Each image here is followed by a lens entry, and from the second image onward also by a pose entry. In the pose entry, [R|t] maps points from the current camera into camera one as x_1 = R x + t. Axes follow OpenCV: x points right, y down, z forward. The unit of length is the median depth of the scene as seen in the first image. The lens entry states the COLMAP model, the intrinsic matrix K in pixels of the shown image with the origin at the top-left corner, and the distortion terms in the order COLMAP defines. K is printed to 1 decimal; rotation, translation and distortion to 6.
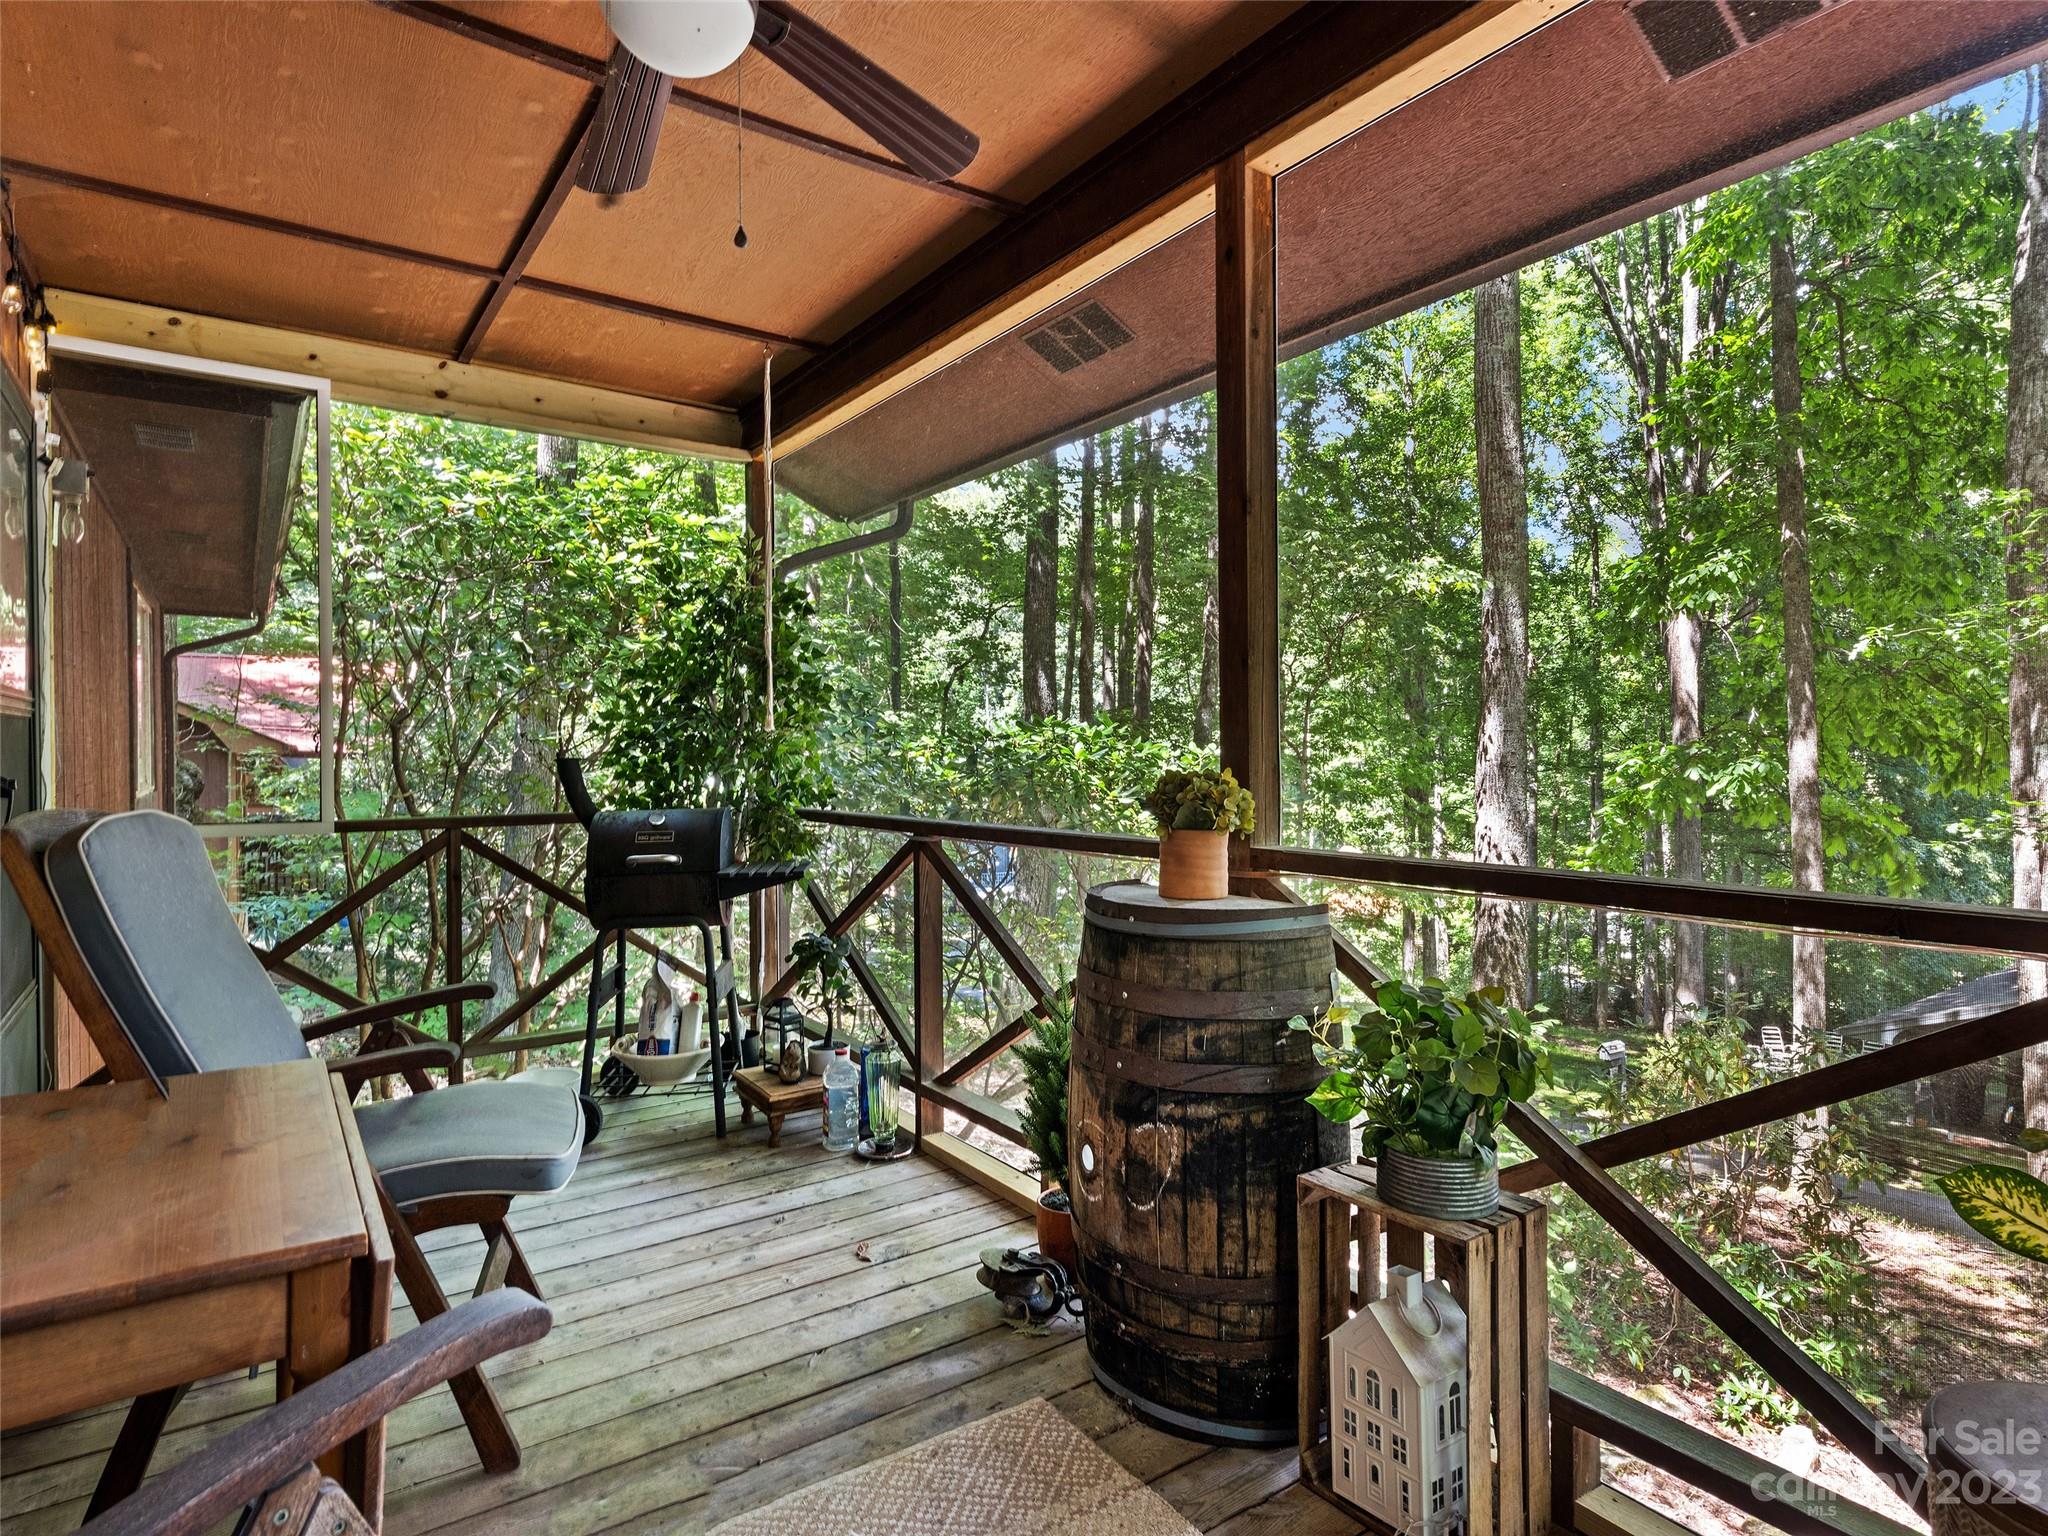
lens RADIAL K [[1085.6, 0, 1011.2], [0, 1085.6, 738.7], [0, 0, 1]] dist [0.027882, -0.013380]
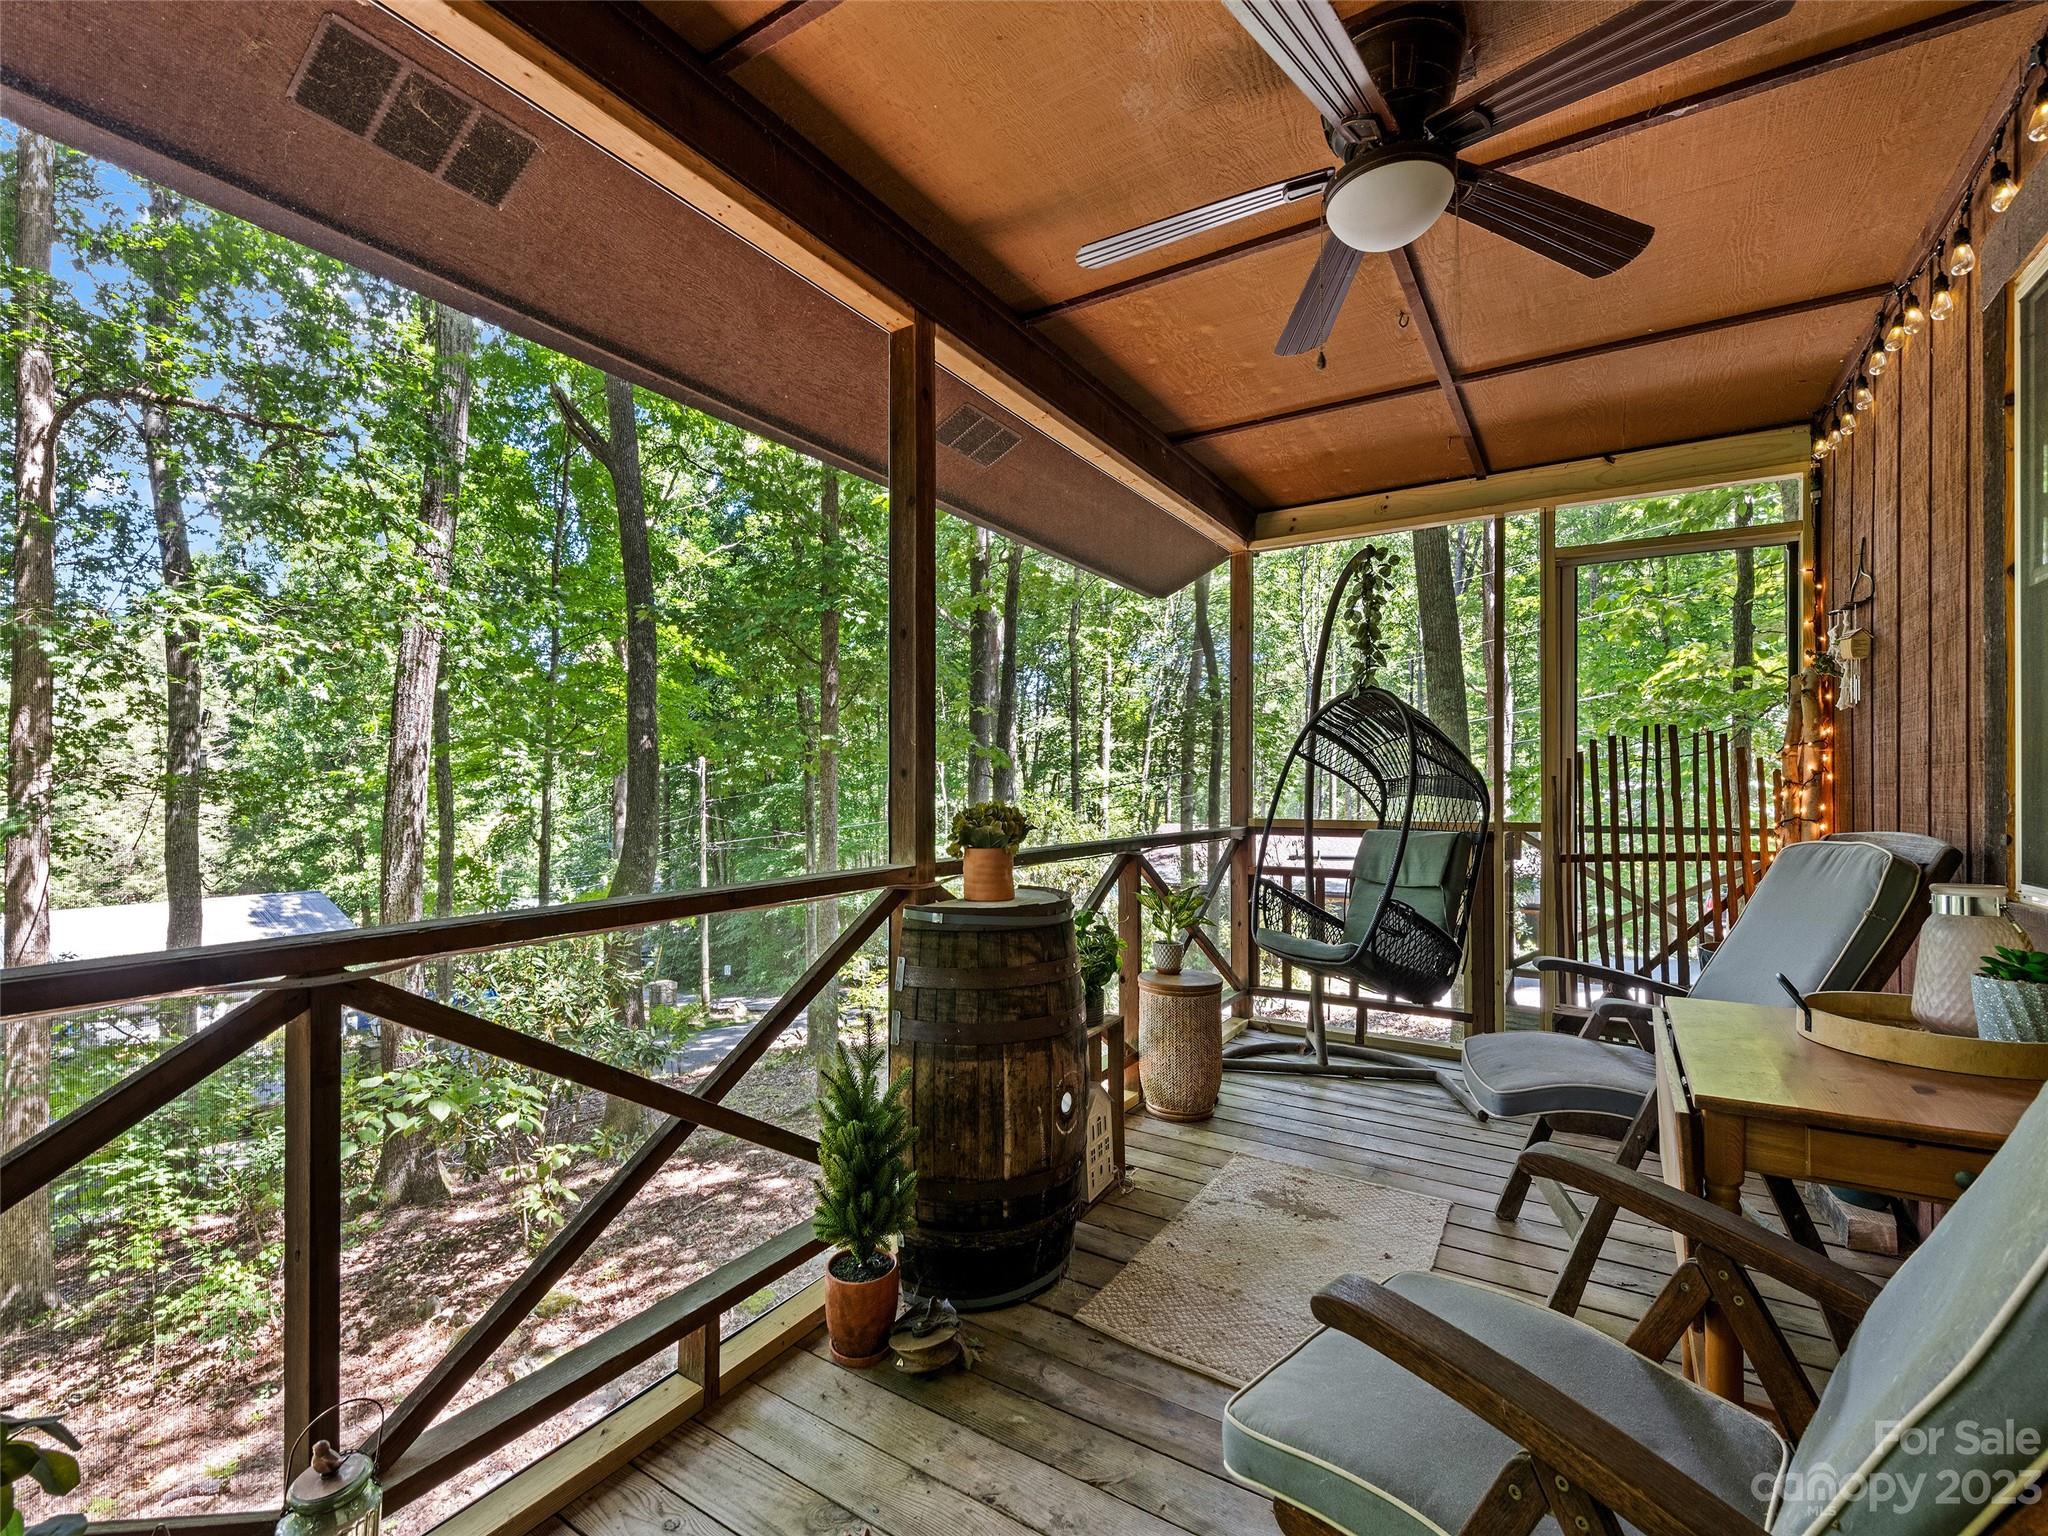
lens RADIAL K [[927.6, 0, 1023.0], [0, 927.6, 764.3], [0, 0, 1]] dist [0.024244, -0.008766]
pose [[-0.408355, 0.006646, 0.912799, -0.827349], [-0.003120, 0.999957, -0.008676, 0.003551], [-0.912818, -0.006391, -0.408317, 1.319036]]
